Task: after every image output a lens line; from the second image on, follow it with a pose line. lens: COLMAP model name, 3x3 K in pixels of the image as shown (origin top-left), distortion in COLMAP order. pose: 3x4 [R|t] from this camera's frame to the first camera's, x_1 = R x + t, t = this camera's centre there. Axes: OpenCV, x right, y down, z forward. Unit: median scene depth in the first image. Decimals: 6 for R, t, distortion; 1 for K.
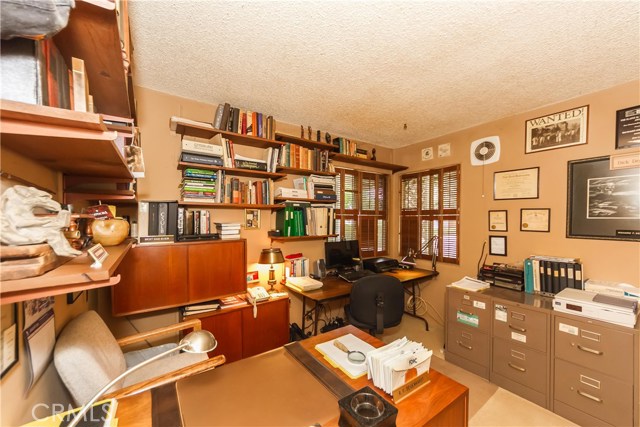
lens RADIAL K [[244.8, 0, 318.8], [0, 244.8, 220.1], [0, 0, 1]] dist [0.003130, 0.000006]
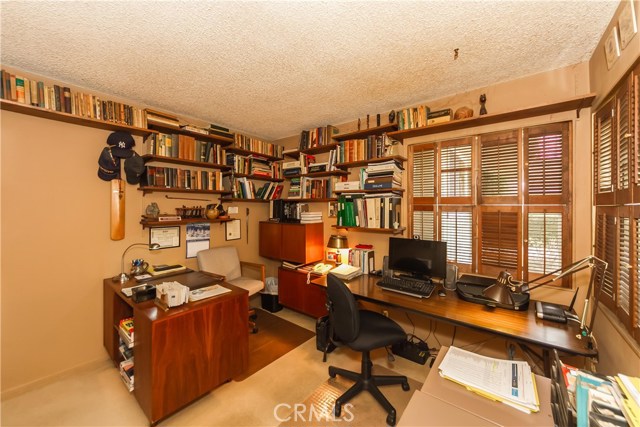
lens RADIAL K [[244.8, 0, 319.1], [0, 244.8, 209.6], [0, 0, 1]] dist [0.003130, 0.000006]
pose [[0.285876, 0.001297, -0.958266, 0.880359], [-0.017853, 0.999833, -0.003972, 0.000787], [0.958100, 0.018243, 0.285851, 0.568879]]
